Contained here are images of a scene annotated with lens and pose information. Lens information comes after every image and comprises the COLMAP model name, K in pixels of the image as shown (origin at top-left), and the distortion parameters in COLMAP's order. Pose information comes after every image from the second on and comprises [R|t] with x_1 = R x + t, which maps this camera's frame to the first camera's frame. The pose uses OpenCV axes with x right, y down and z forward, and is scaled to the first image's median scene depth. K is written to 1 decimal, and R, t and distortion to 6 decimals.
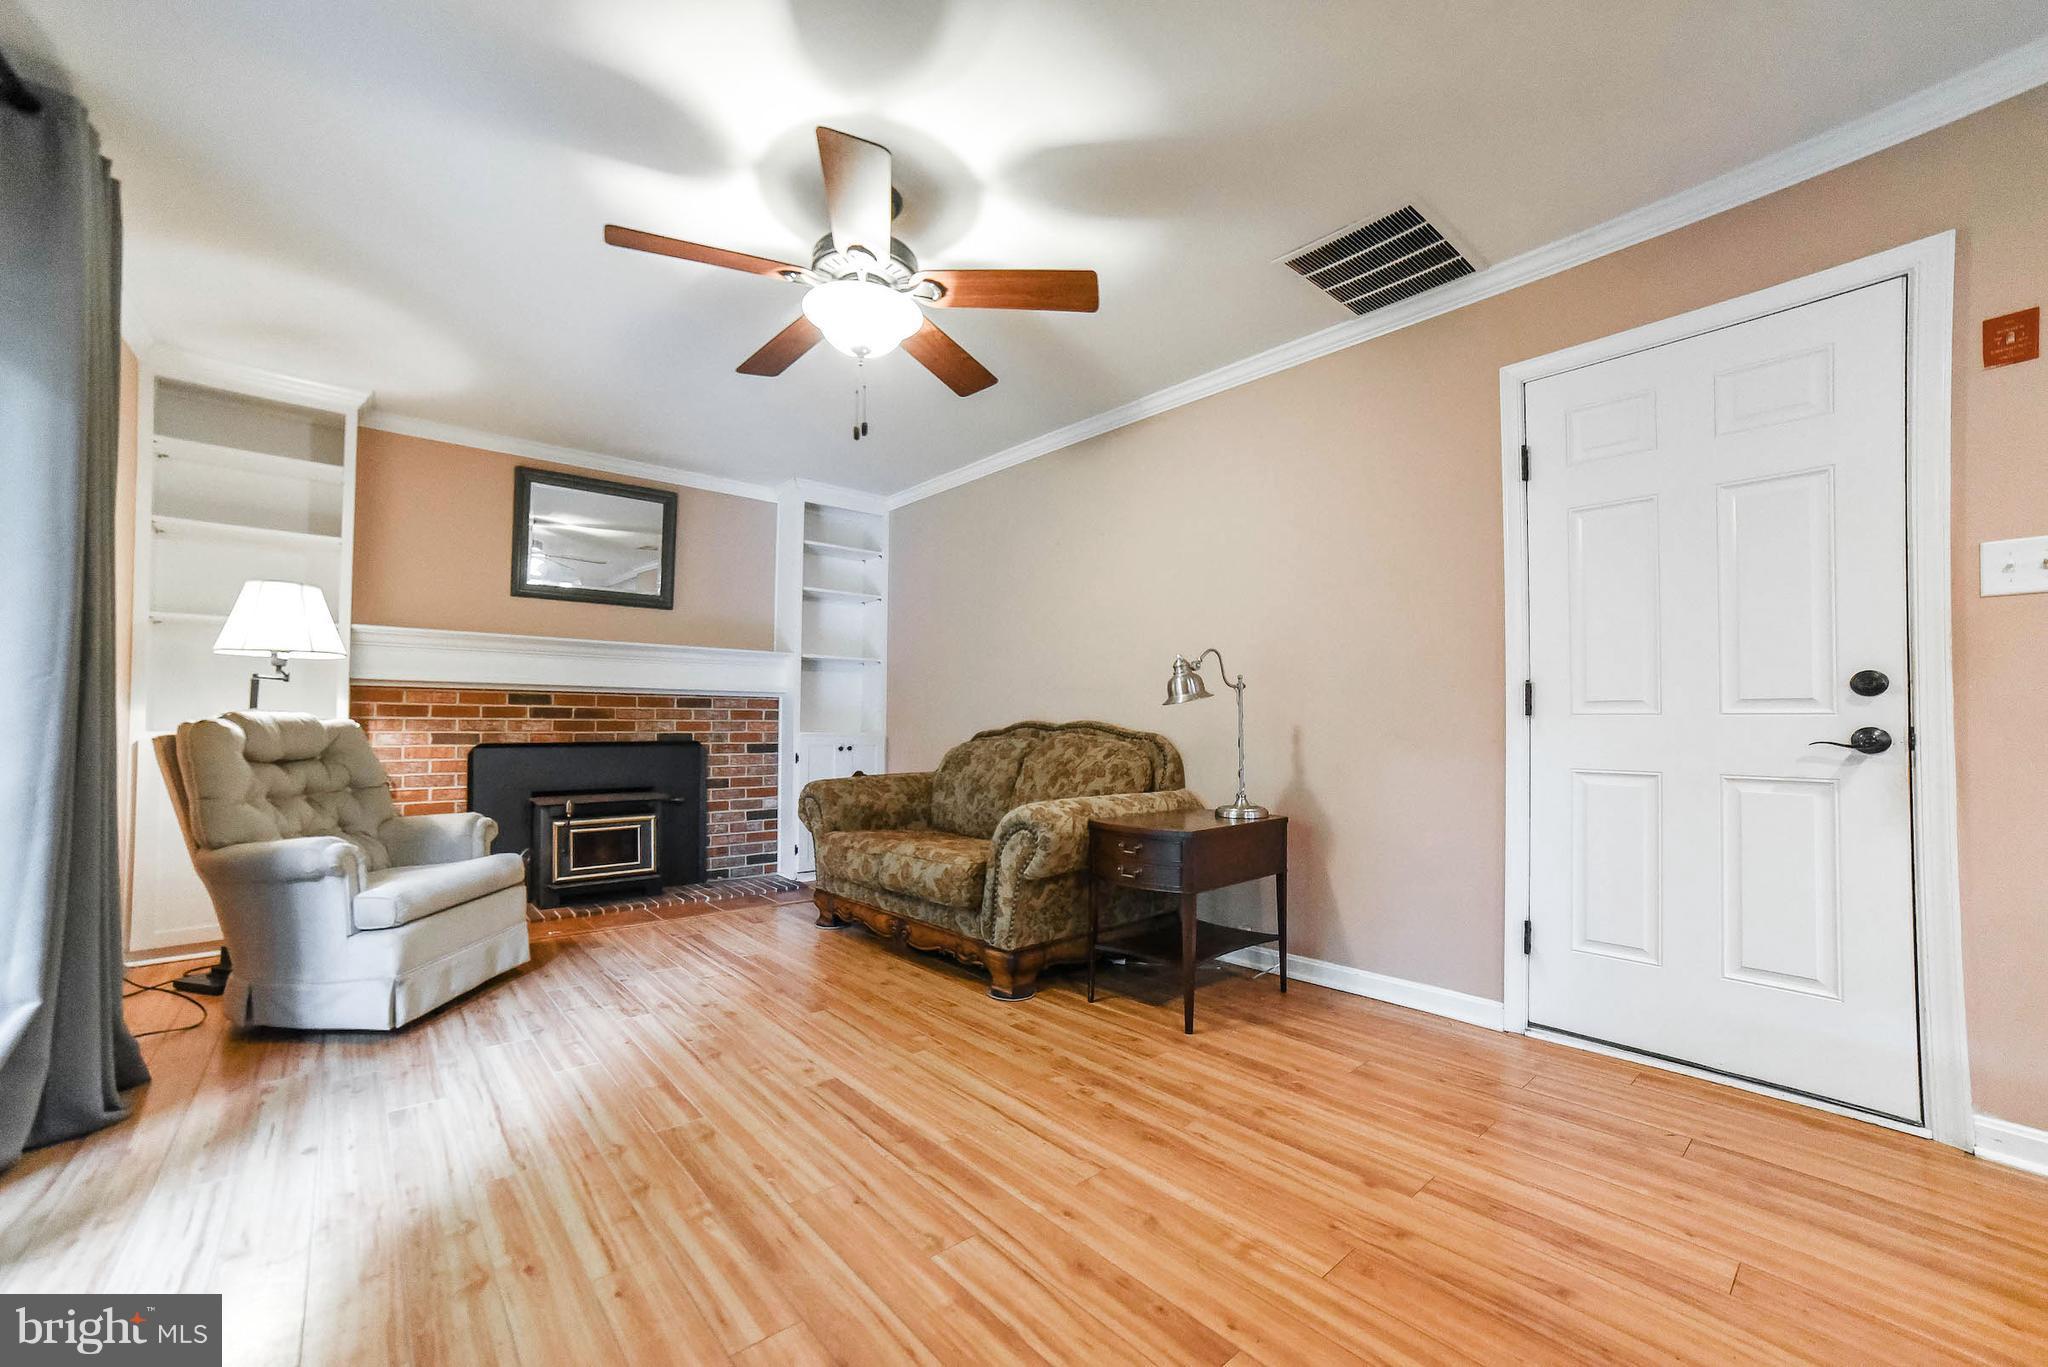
lens RADIAL K [[821.9, 0, 1034.9], [0, 821.9, 701.9], [0, 0, 1]] dist [-0.074922, 0.036131]
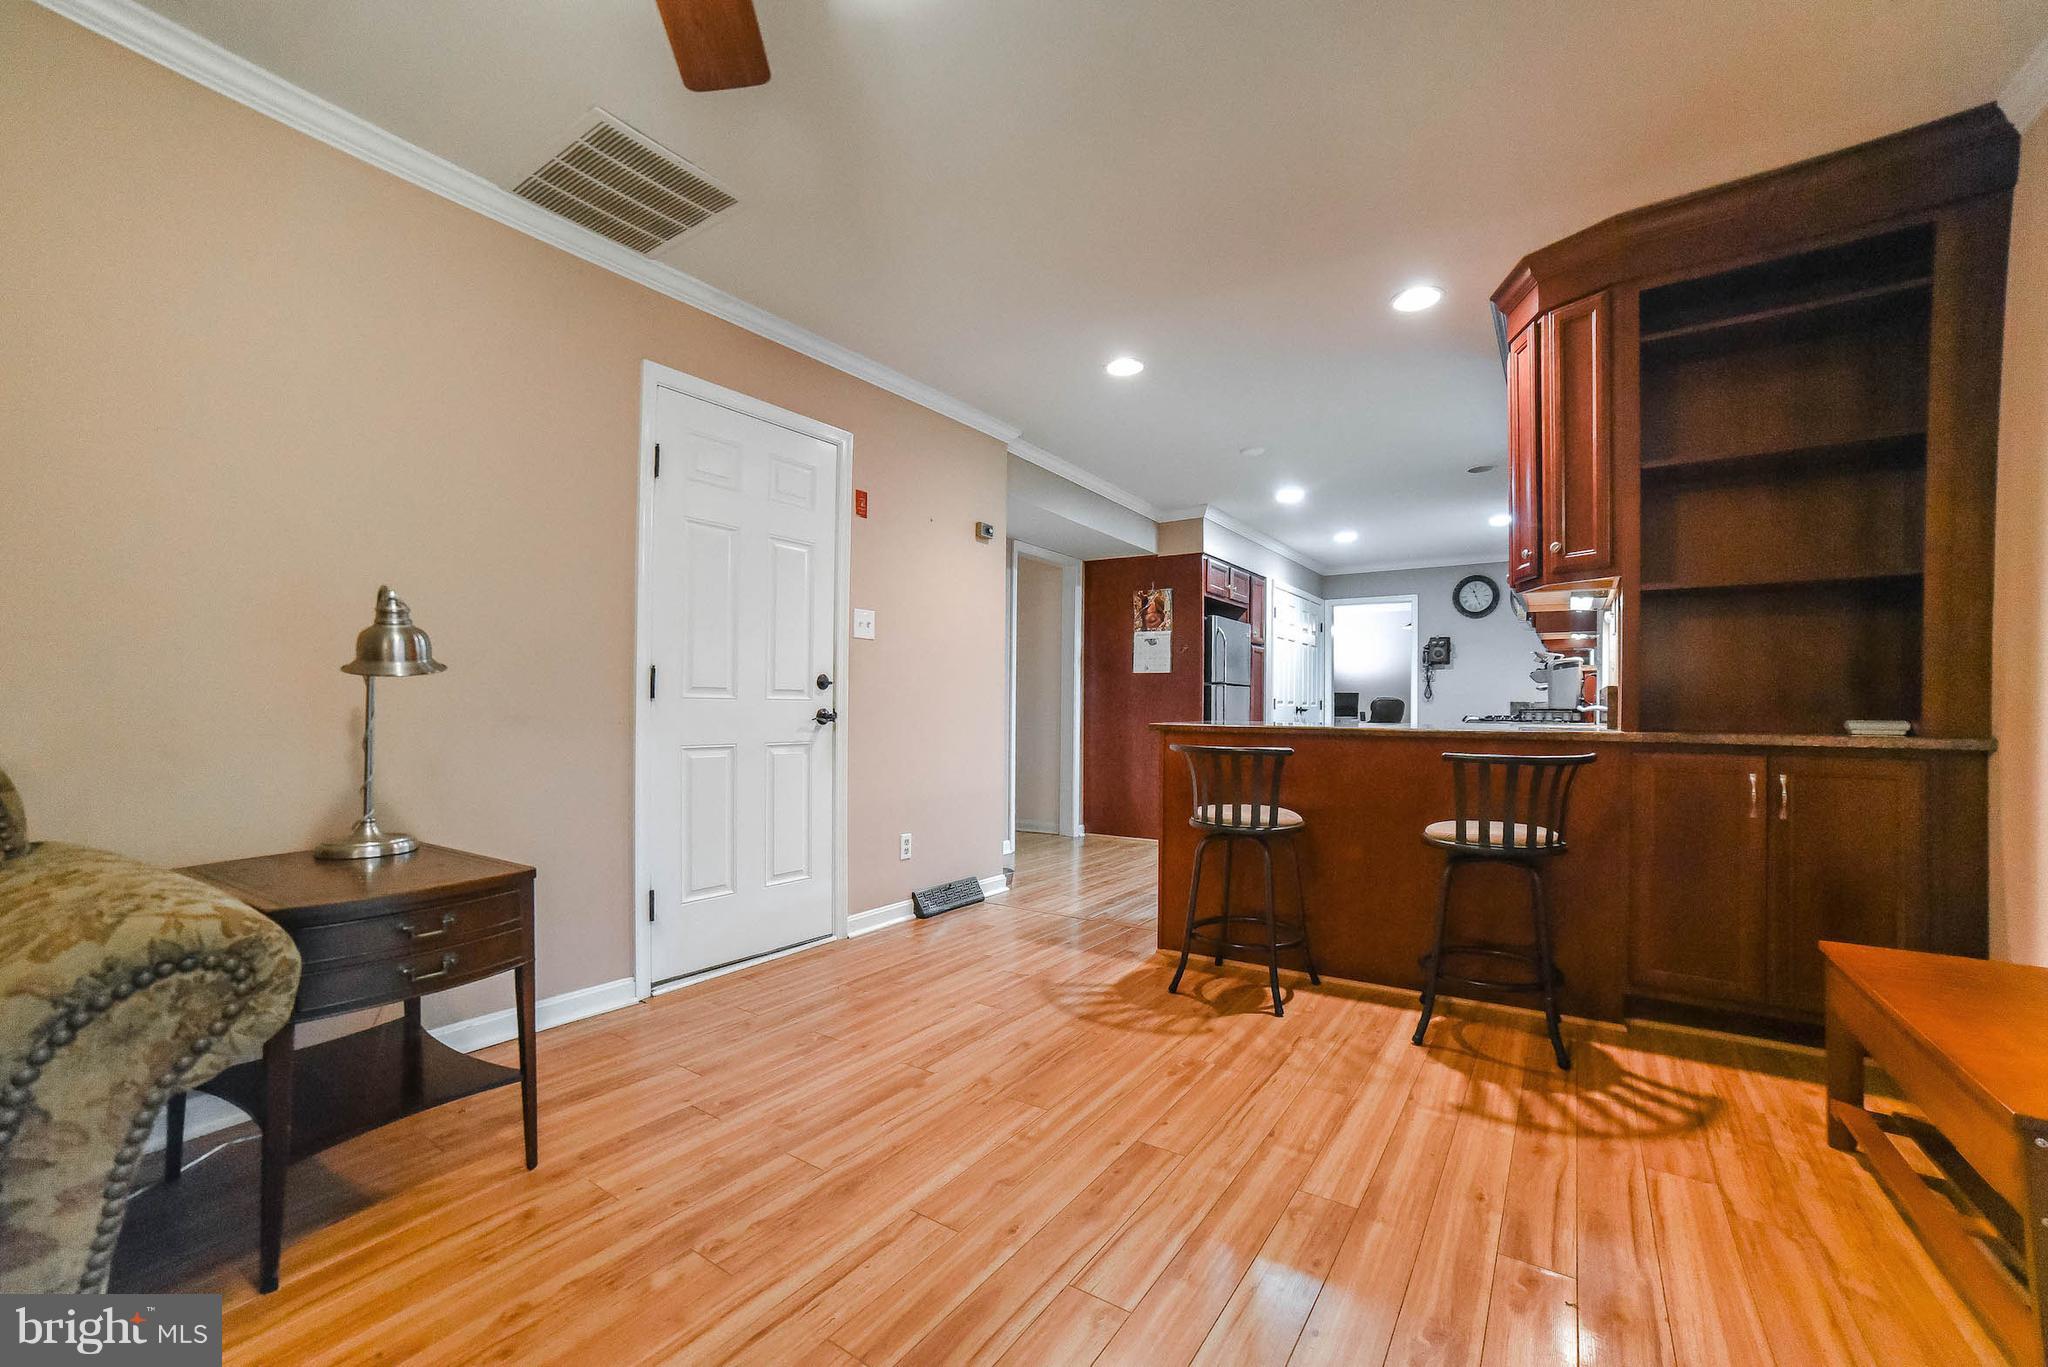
lens RADIAL K [[821.9, 0, 1034.9], [0, 821.9, 701.9], [0, 0, 1]] dist [-0.074922, 0.036131]
pose [[-0.246097, -0.000949, 0.969245, -0.371307], [-0.032723, 0.999438, -0.007330, 0.008238], [-0.968693, -0.033521, -0.245989, 0.516572]]
